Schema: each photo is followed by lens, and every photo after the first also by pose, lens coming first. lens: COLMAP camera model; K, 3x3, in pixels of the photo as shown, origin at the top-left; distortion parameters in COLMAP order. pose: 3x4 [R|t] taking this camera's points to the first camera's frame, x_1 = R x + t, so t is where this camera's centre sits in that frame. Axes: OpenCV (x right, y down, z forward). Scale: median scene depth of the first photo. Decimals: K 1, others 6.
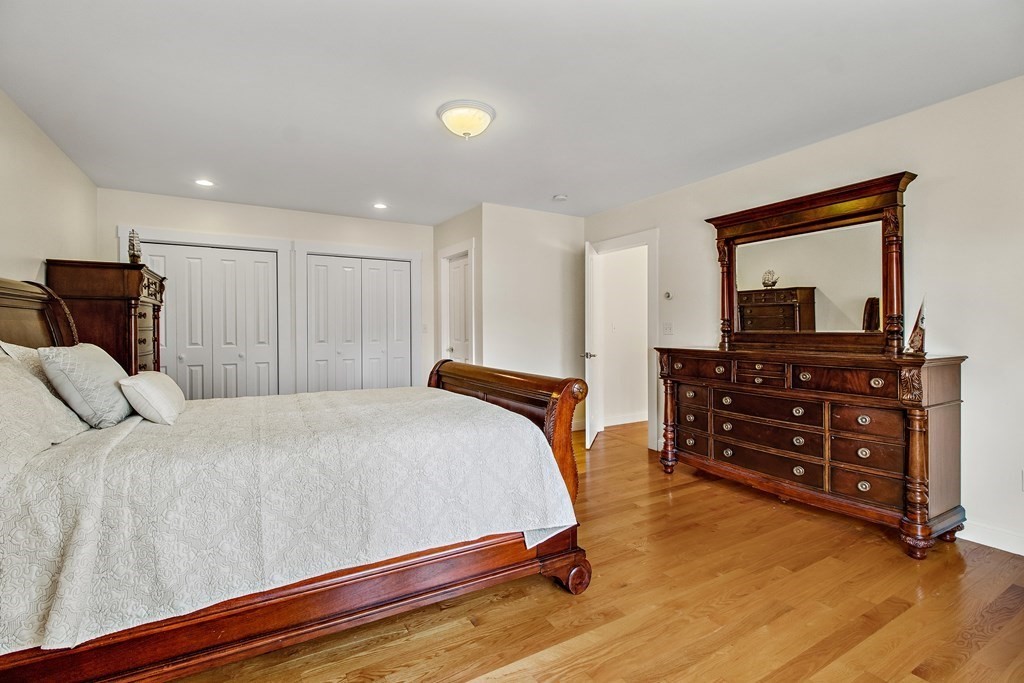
lens RADIAL K [[470.3, 0, 513.0], [0, 470.3, 337.2], [0, 0, 1]] dist [0.020207, -0.003414]
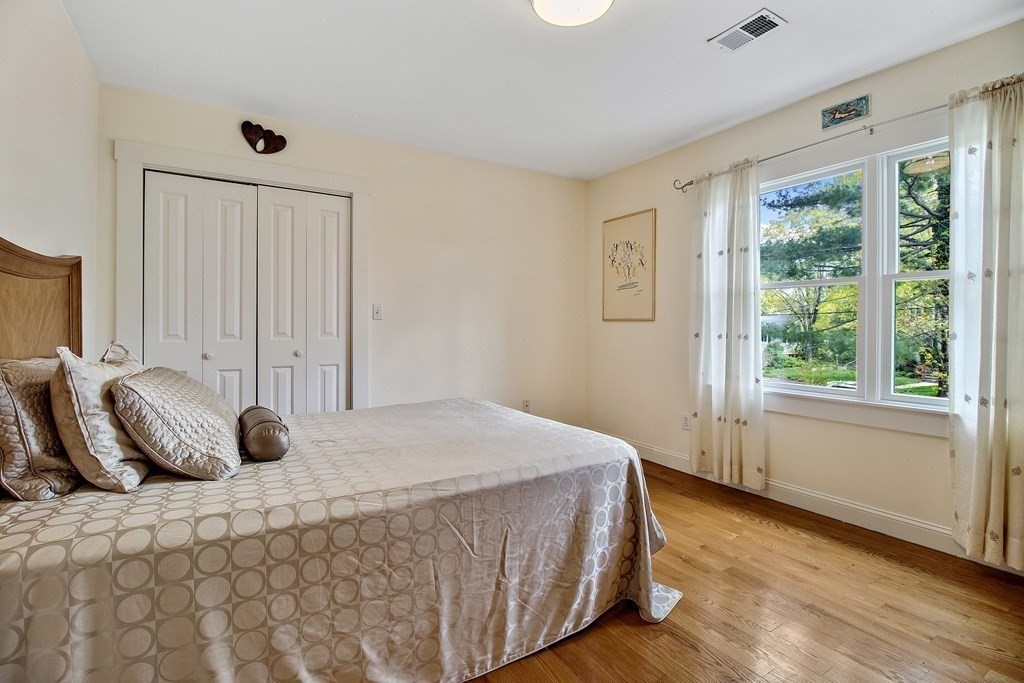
lens RADIAL K [[470.3, 0, 511.4], [0, 470.3, 332.9], [0, 0, 1]] dist [0.020207, -0.003414]
pose [[0.999963, 0.008001, -0.003097, -0.270204], [-0.007976, 0.999935, 0.008110, 0.001786], [0.003161, -0.008085, 0.999962, 0.330998]]
